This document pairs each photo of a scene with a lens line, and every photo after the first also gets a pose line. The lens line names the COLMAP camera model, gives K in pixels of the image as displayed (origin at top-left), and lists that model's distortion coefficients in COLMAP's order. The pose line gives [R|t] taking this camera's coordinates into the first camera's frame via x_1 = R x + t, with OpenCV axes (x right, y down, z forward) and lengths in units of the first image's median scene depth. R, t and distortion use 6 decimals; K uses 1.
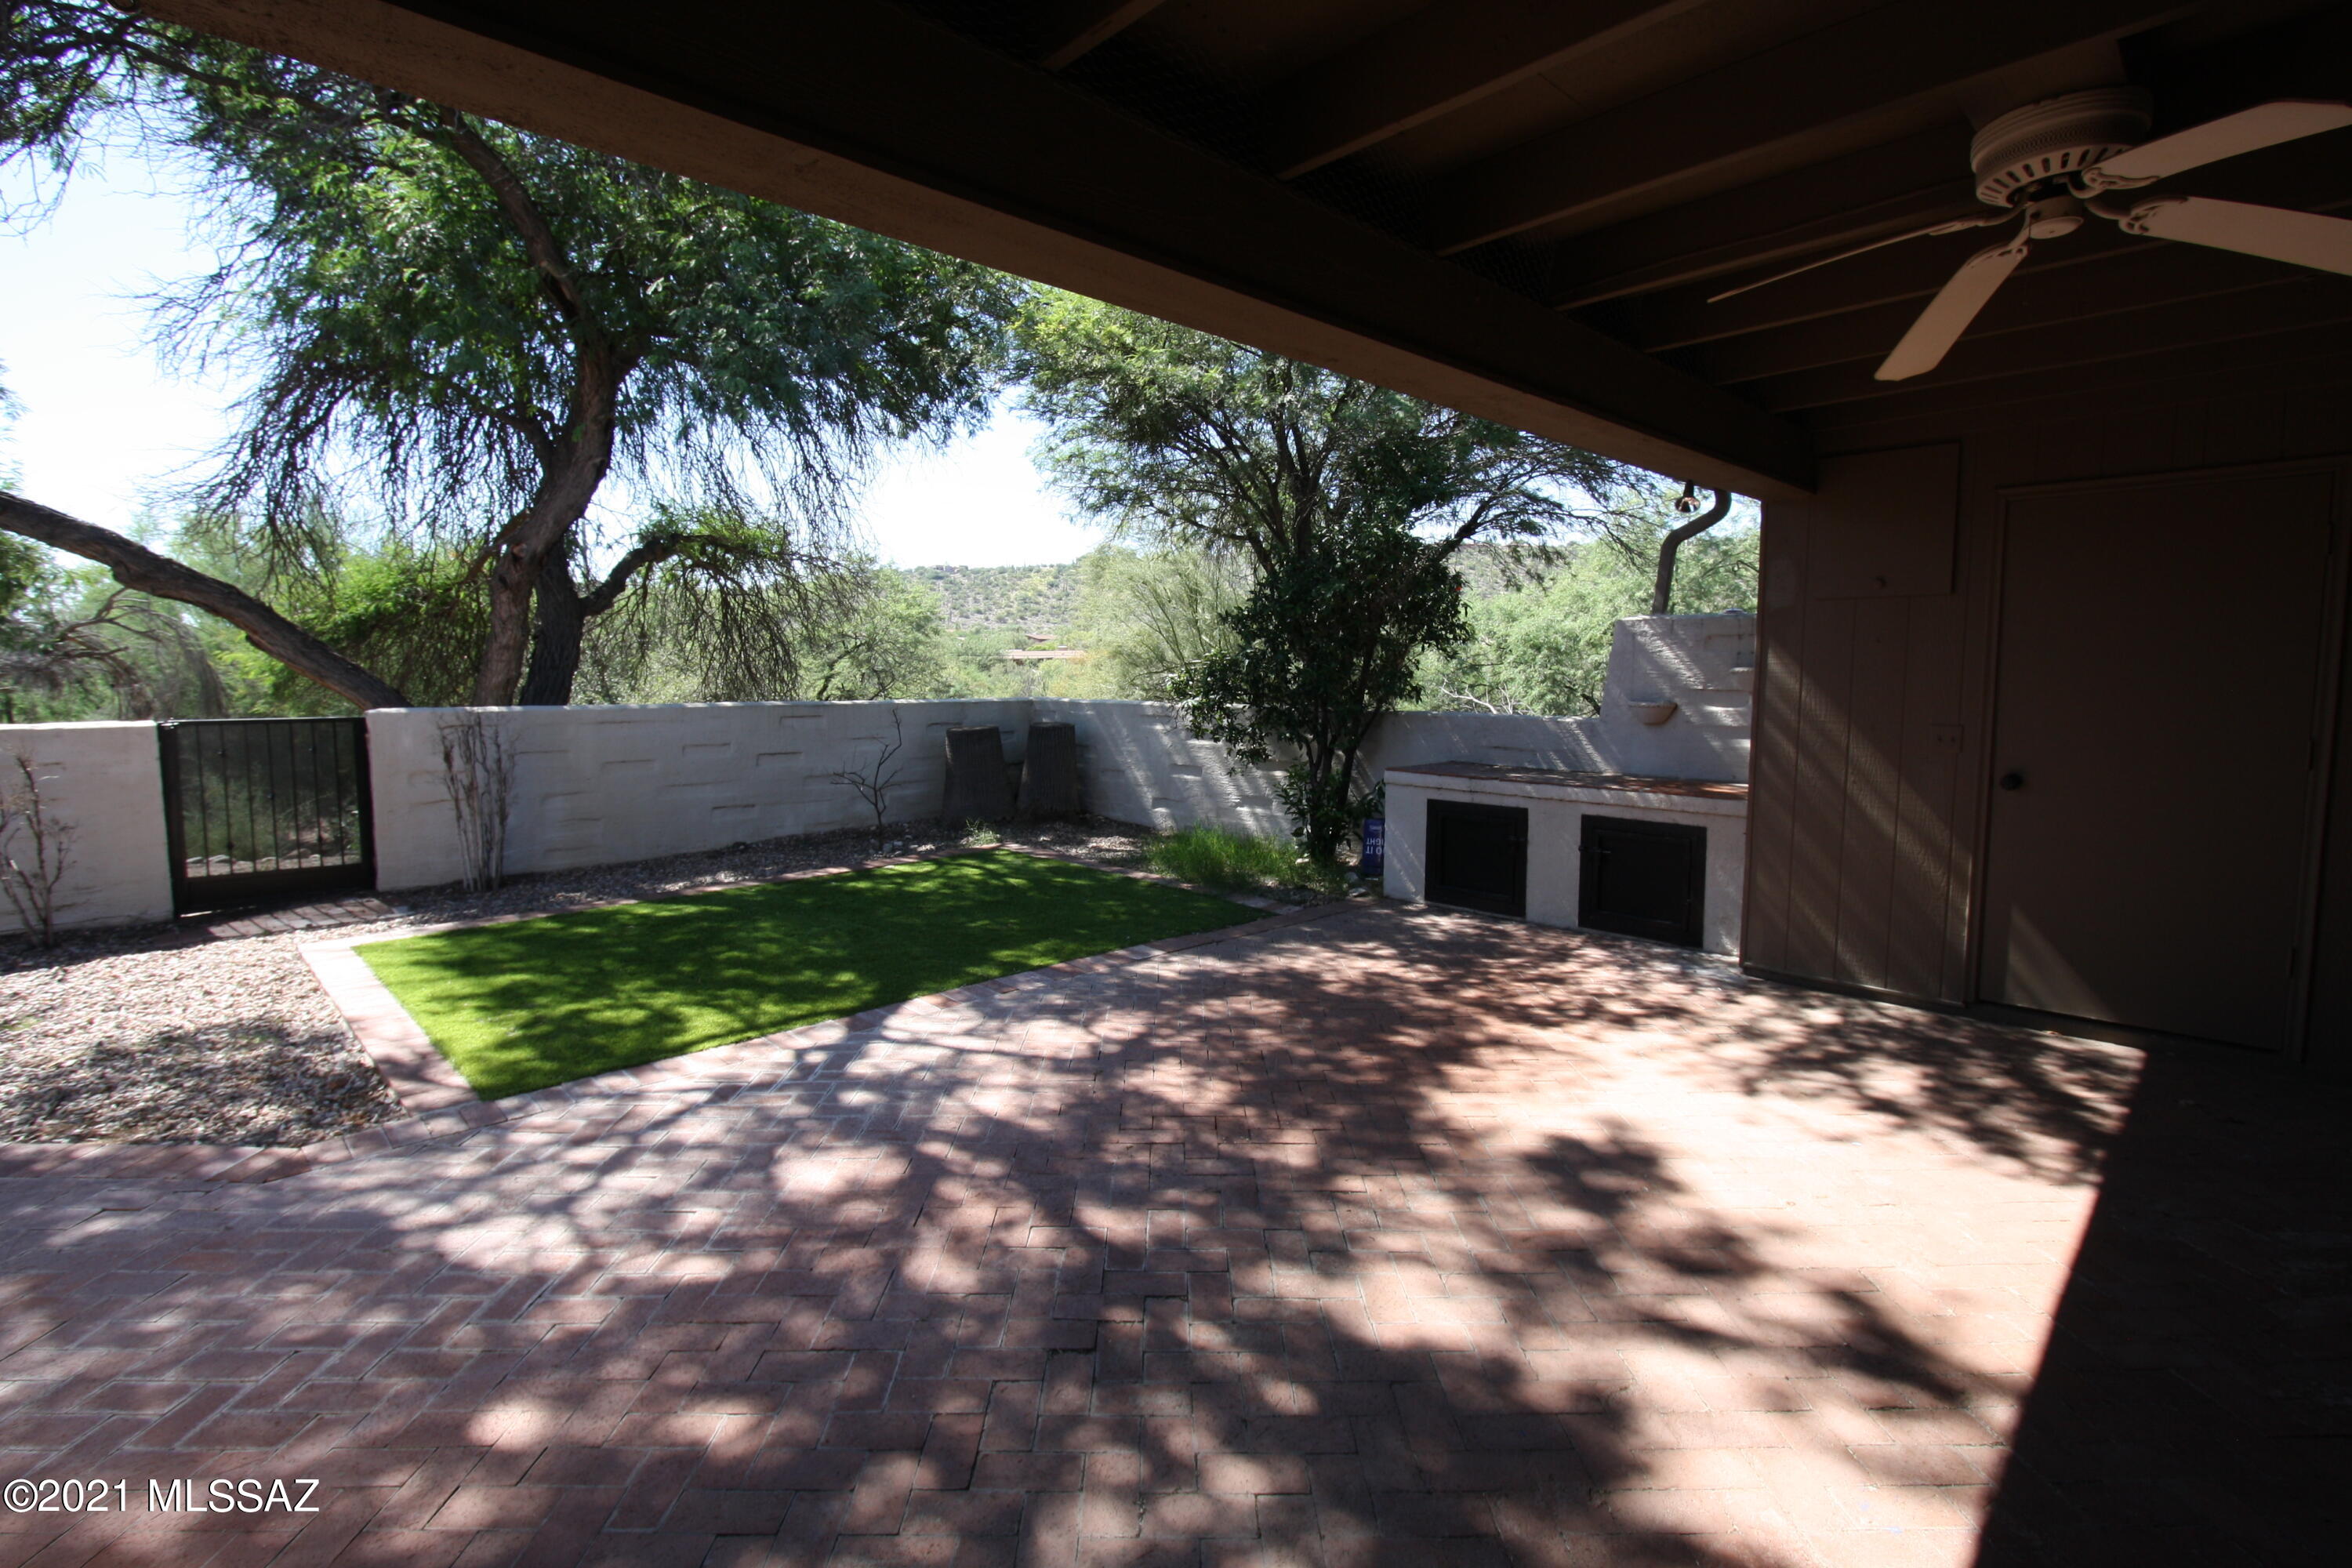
lens RADIAL K [[1095.6, 0, 1175.7], [0, 1095.6, 770.2], [0, 0, 1]] dist [-0.023913, 0.005012]
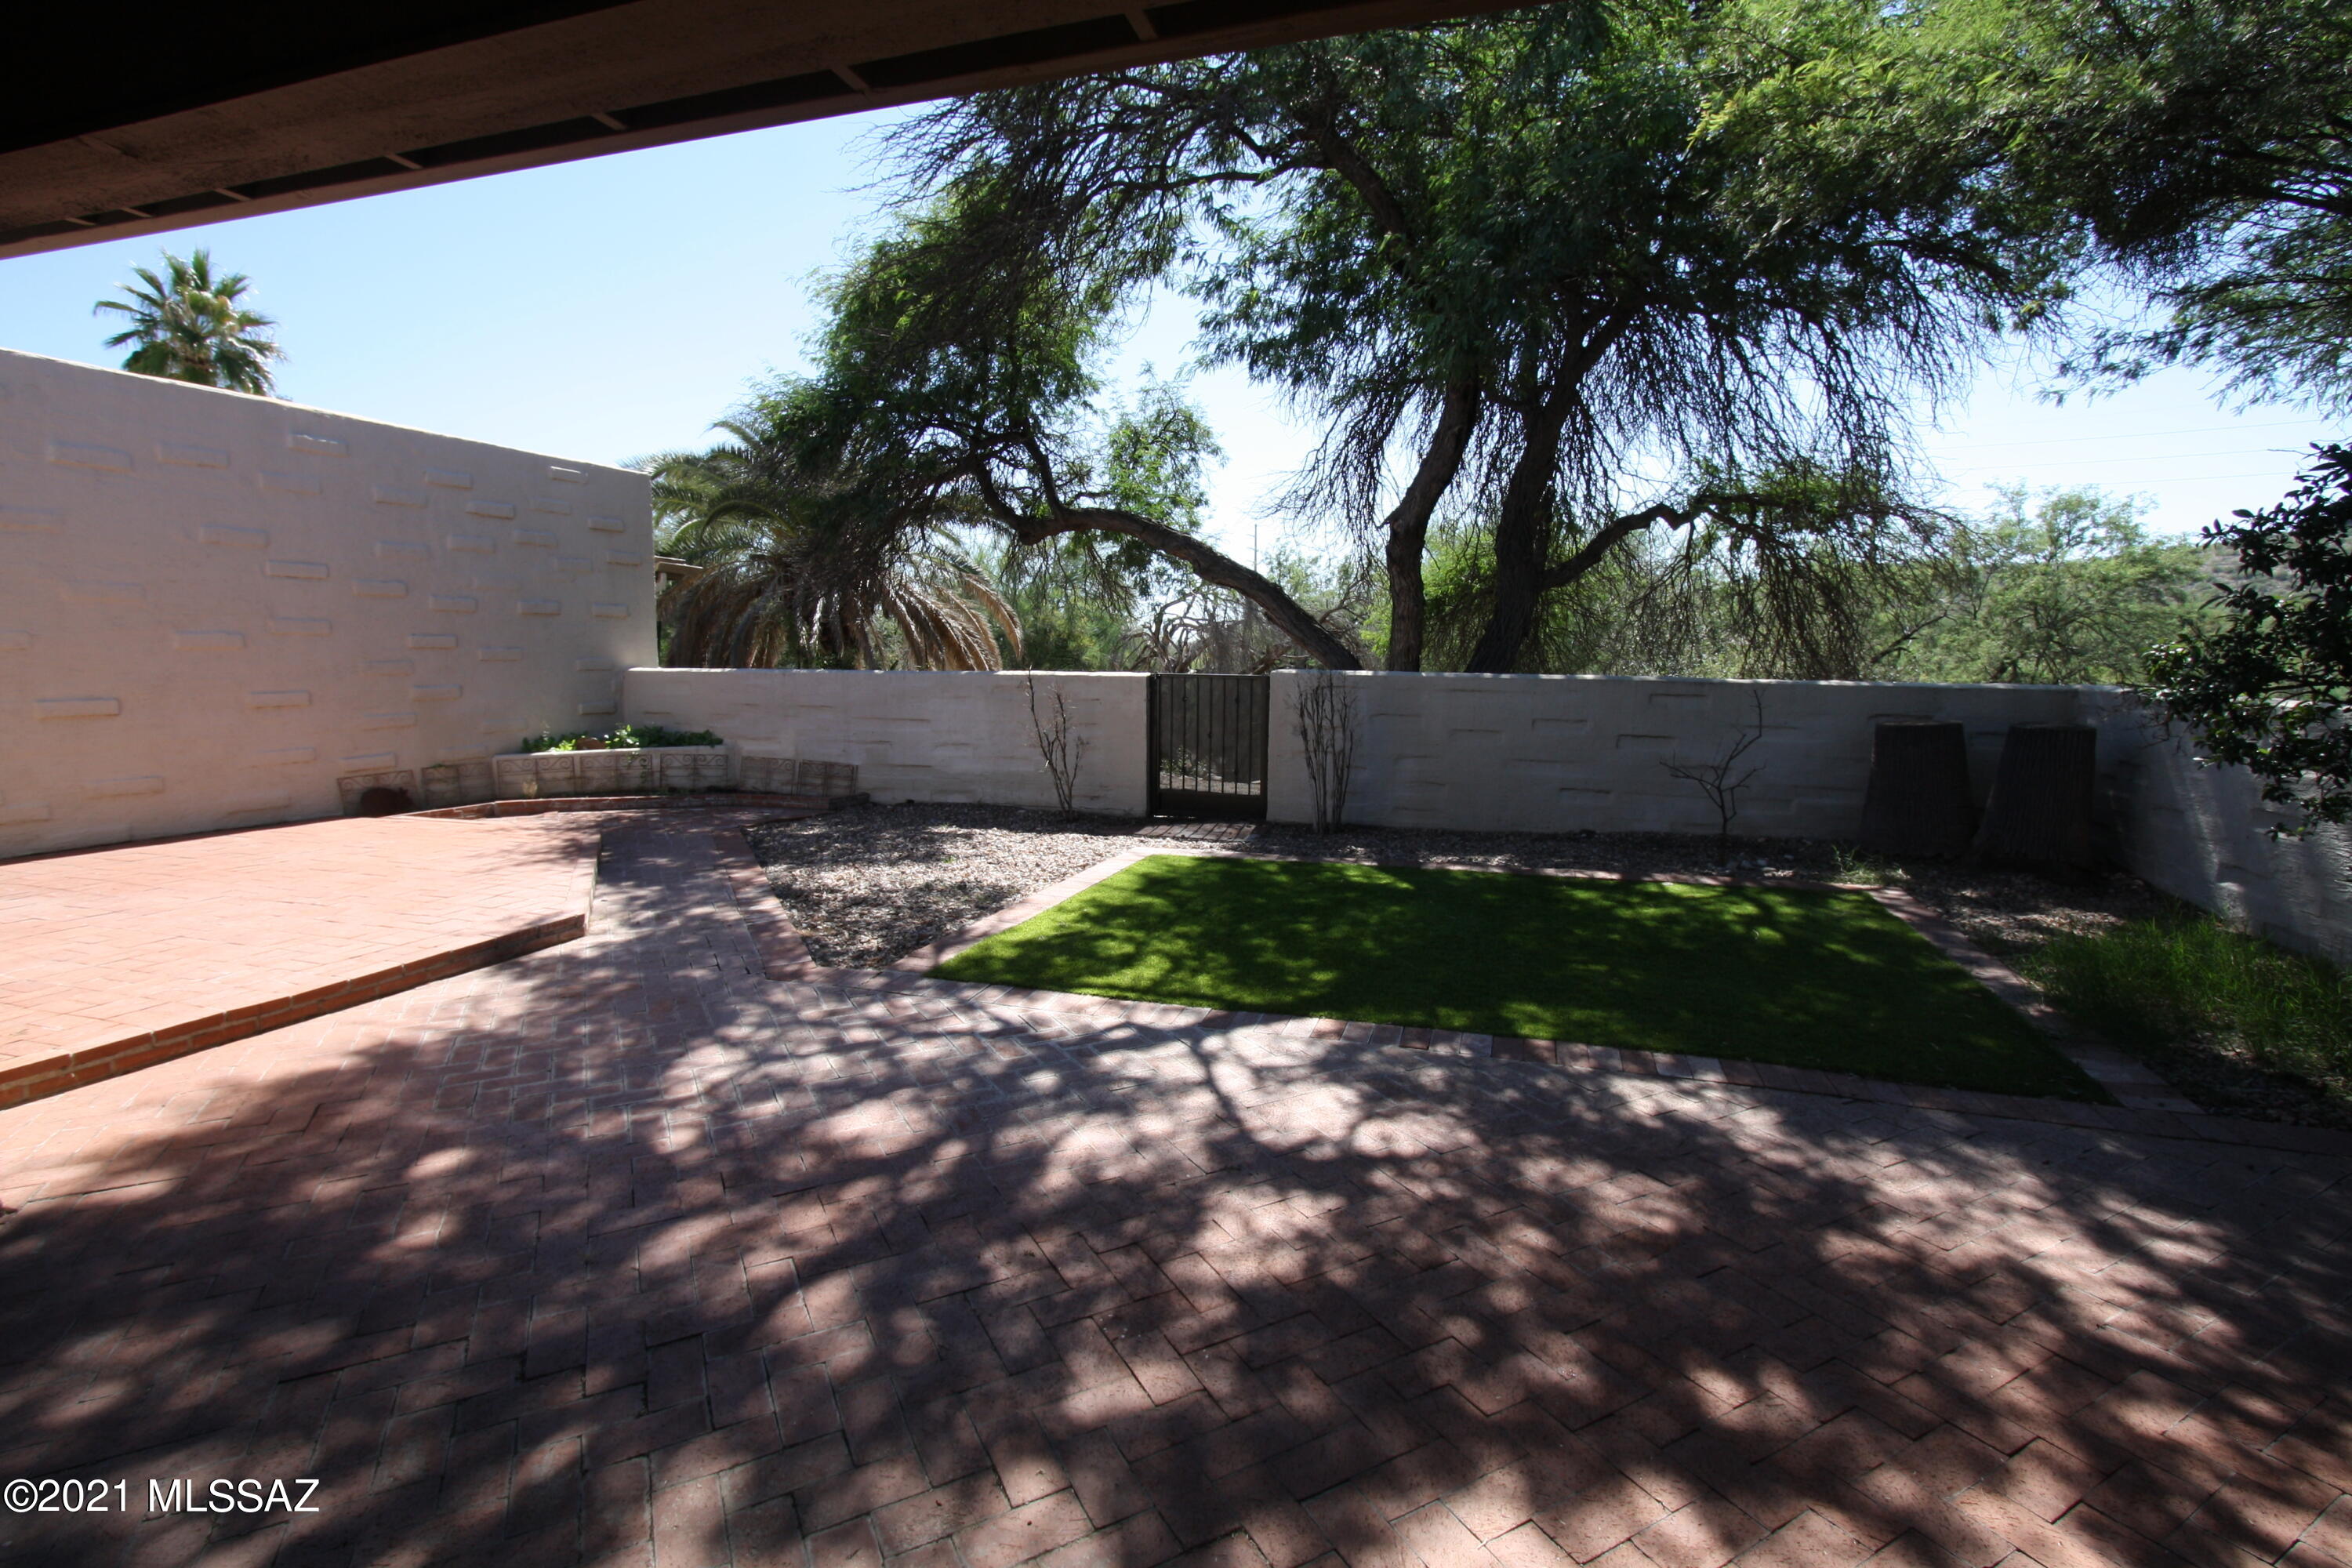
lens RADIAL K [[1095.6, 0, 1175.7], [0, 1095.6, 770.2], [0, 0, 1]] dist [-0.023913, 0.005012]
pose [[0.474495, 0.100998, -0.874445, 0.486613], [-0.088751, 0.993823, 0.066628, -0.028799], [0.875772, 0.045993, 0.480528, 0.572116]]
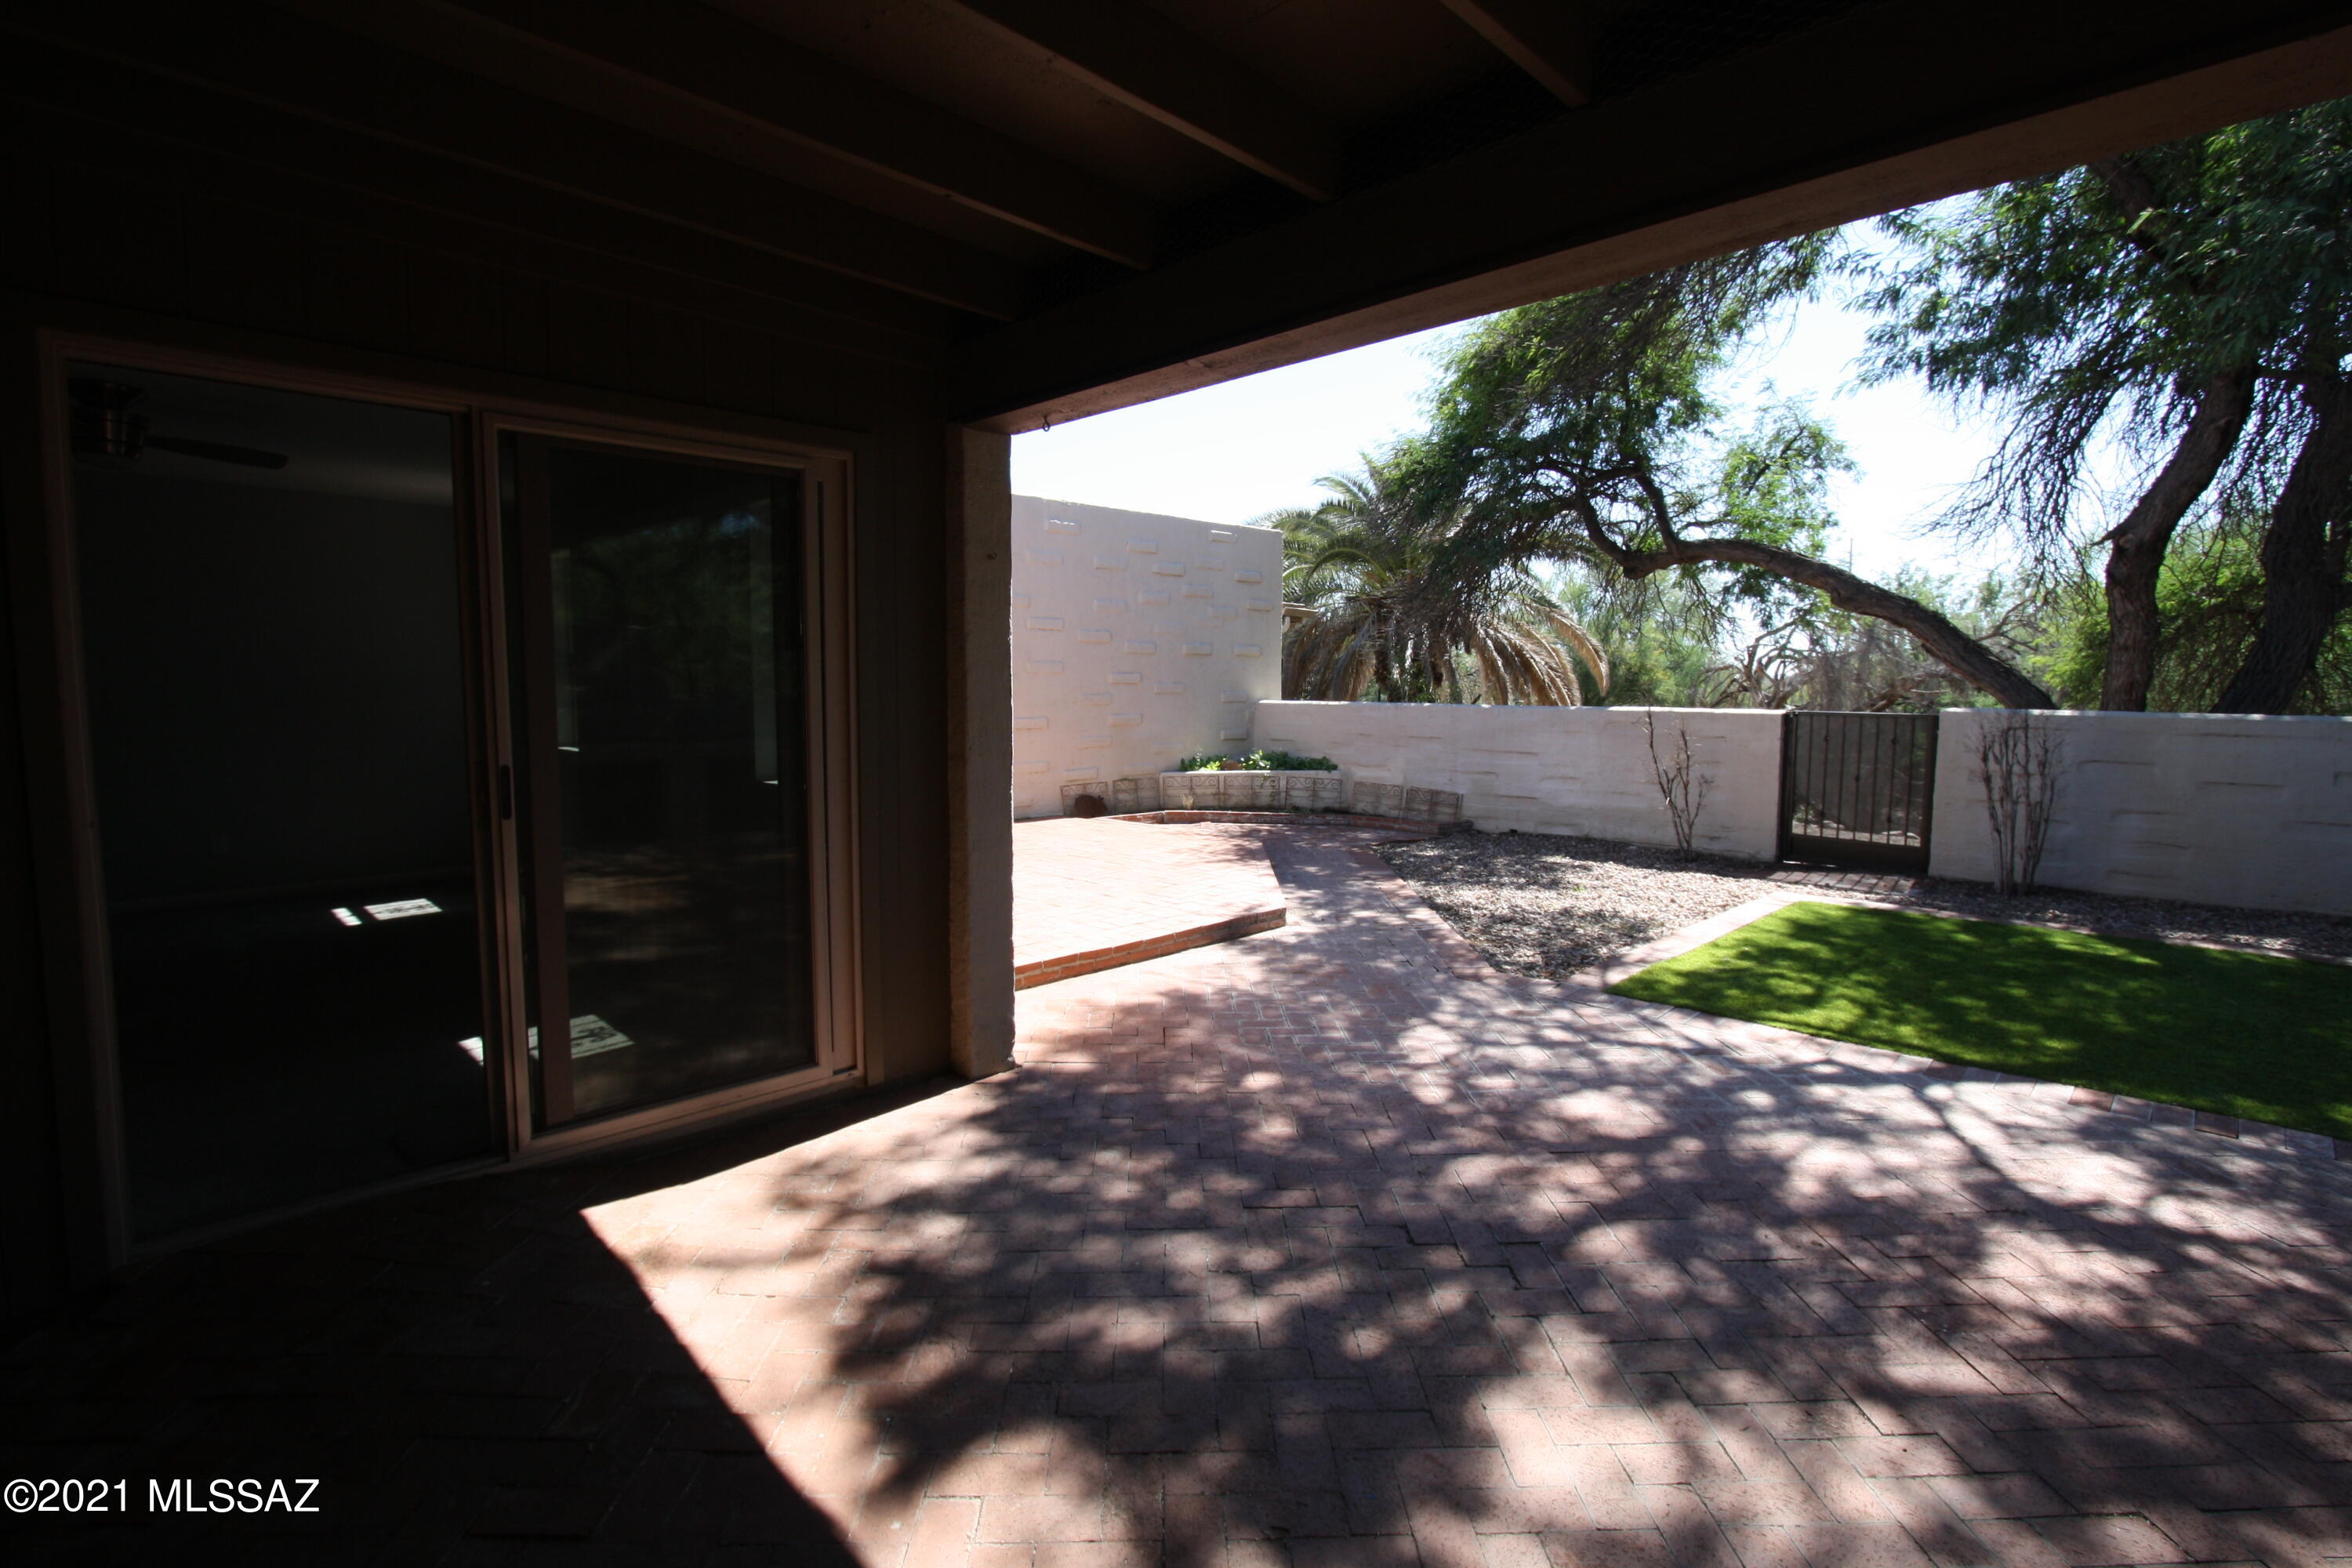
lens RADIAL K [[1095.6, 0, 1175.7], [0, 1095.6, 770.2], [0, 0, 1]] dist [-0.023913, 0.005012]
pose [[0.015129, 0.083249, -0.996414, 0.567943], [-0.095767, 0.992067, 0.081432, -0.015843], [0.995289, 0.094191, 0.022982, 0.389874]]
